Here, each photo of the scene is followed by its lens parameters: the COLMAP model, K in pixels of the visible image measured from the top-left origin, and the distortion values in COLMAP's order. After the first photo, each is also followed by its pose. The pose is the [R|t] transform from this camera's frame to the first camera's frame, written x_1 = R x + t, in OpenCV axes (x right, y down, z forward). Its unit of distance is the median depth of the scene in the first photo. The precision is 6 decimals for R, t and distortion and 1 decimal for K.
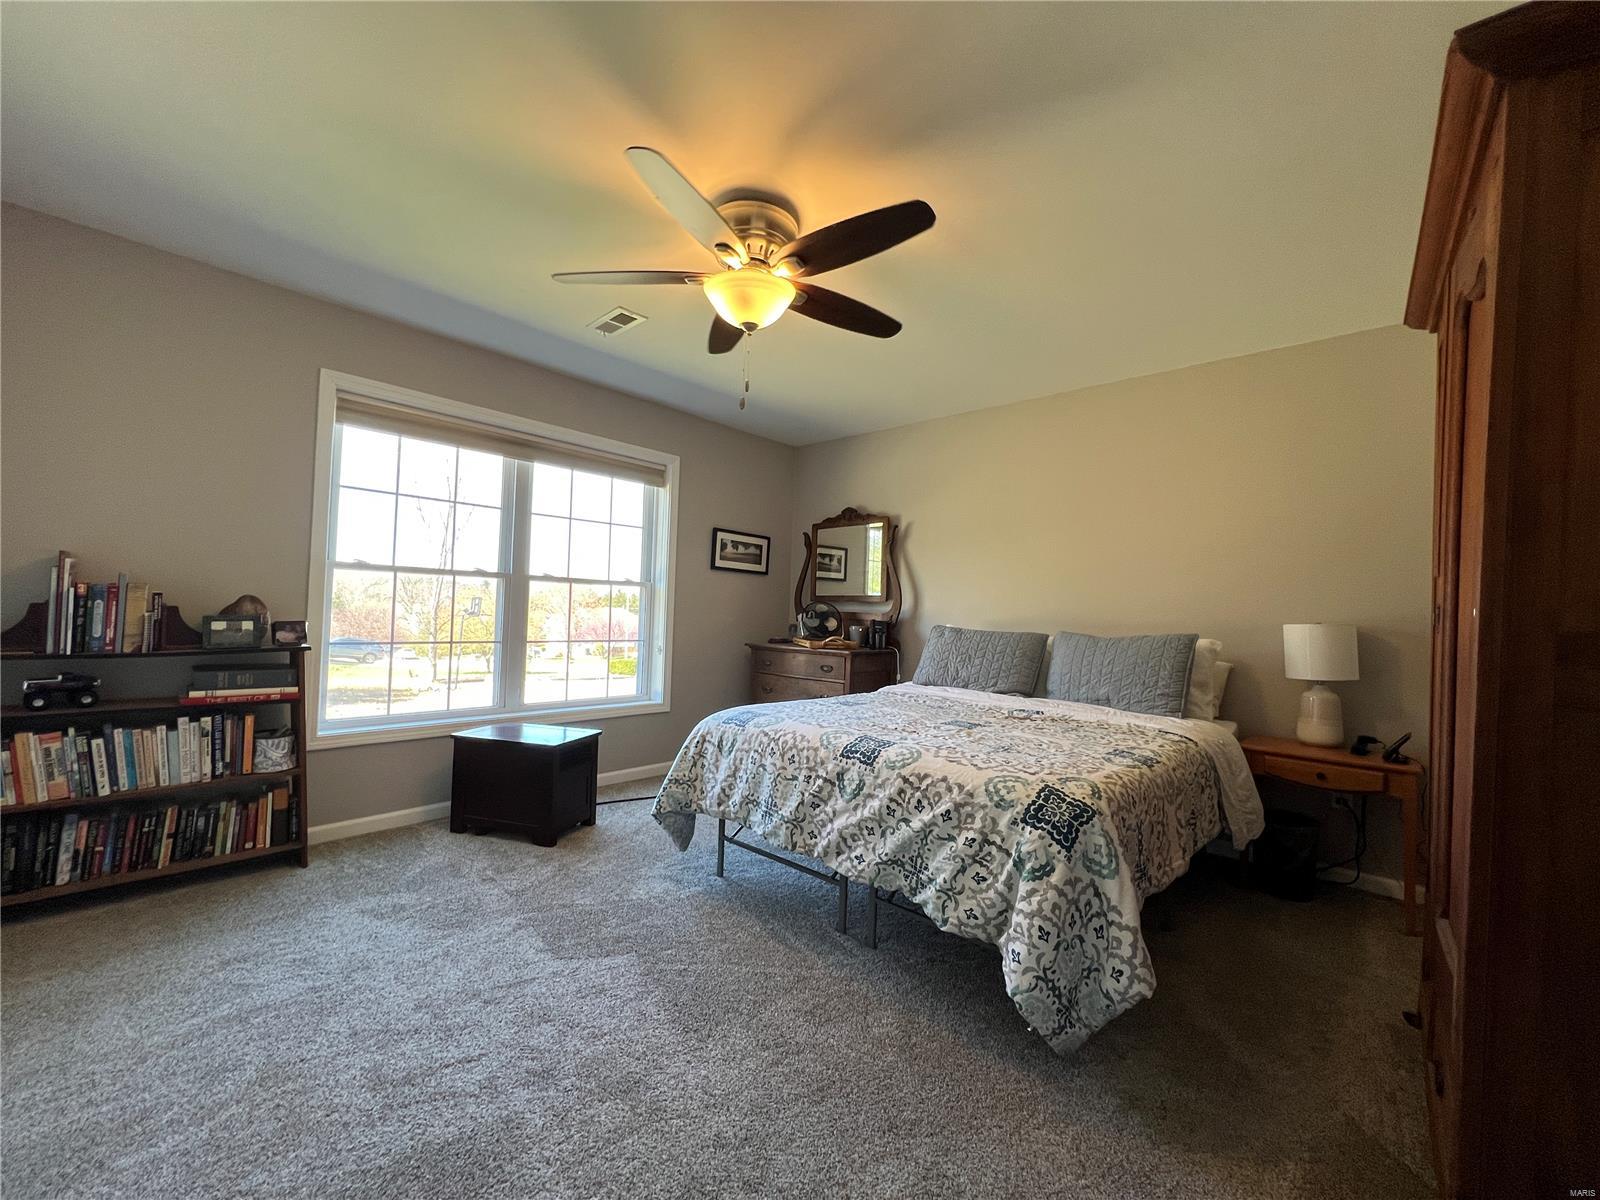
lens RADIAL K [[638.0, 0, 797.2], [0, 638.0, 603.2], [0, 0, 1]] dist [-0.004475, 0.000378]
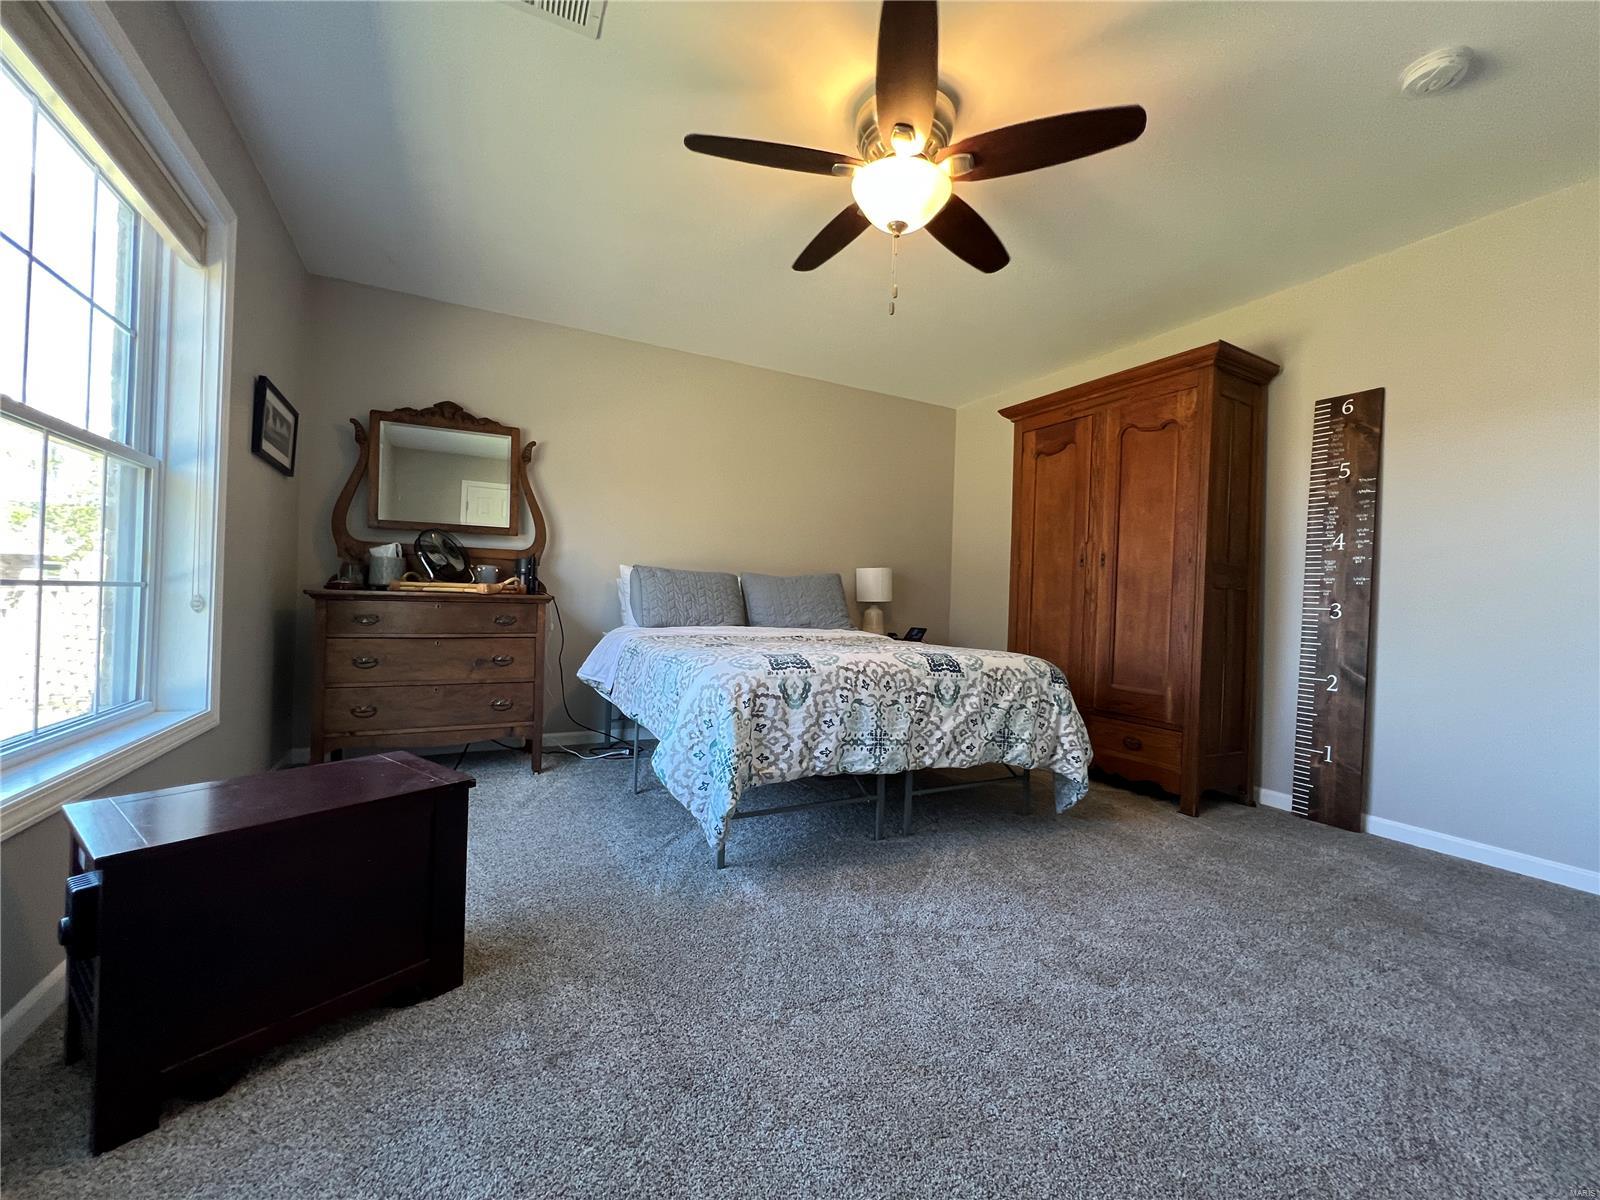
lens RADIAL K [[638.0, 0, 801.0], [0, 638.0, 599.7], [0, 0, 1]] dist [-0.004475, 0.000378]
pose [[0.343911, -0.024808, 0.938675, -1.061436], [-0.031553, 0.998781, 0.037957, 0.078740], [-0.938472, -0.042672, 0.342709, 0.835668]]
